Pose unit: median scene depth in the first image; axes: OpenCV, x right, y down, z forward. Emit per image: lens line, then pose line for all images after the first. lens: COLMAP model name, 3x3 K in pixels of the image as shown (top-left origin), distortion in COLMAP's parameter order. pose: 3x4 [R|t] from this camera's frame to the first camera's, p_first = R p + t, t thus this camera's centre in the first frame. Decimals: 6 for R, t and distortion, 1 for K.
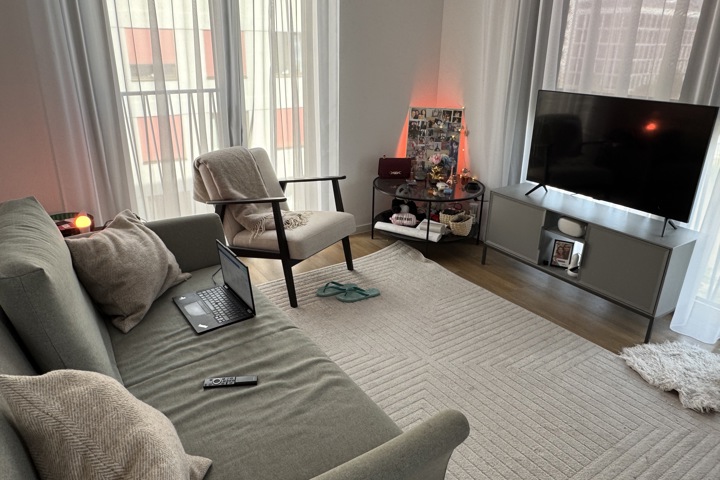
lens RADIAL K [[505.2, 0, 360.0], [0, 505.2, 240.0], [0, 0, 1]] dist [0.000483, 0.000279]
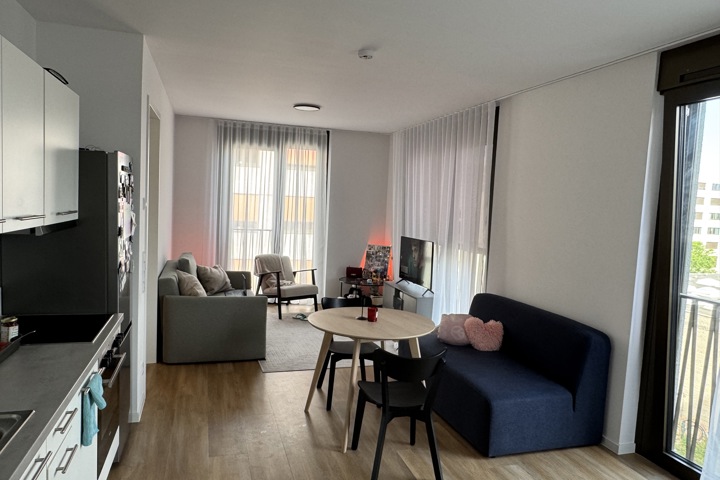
lens RADIAL K [[505.2, 0, 360.0], [0, 505.2, 240.0], [0, 0, 1]] dist [0.000483, 0.000279]
pose [[0.952018, 0.048294, -0.302207, 0.706077], [-0.132747, 0.954905, -0.265585, 0.272455], [0.275752, 0.292959, 0.915498, -0.900963]]
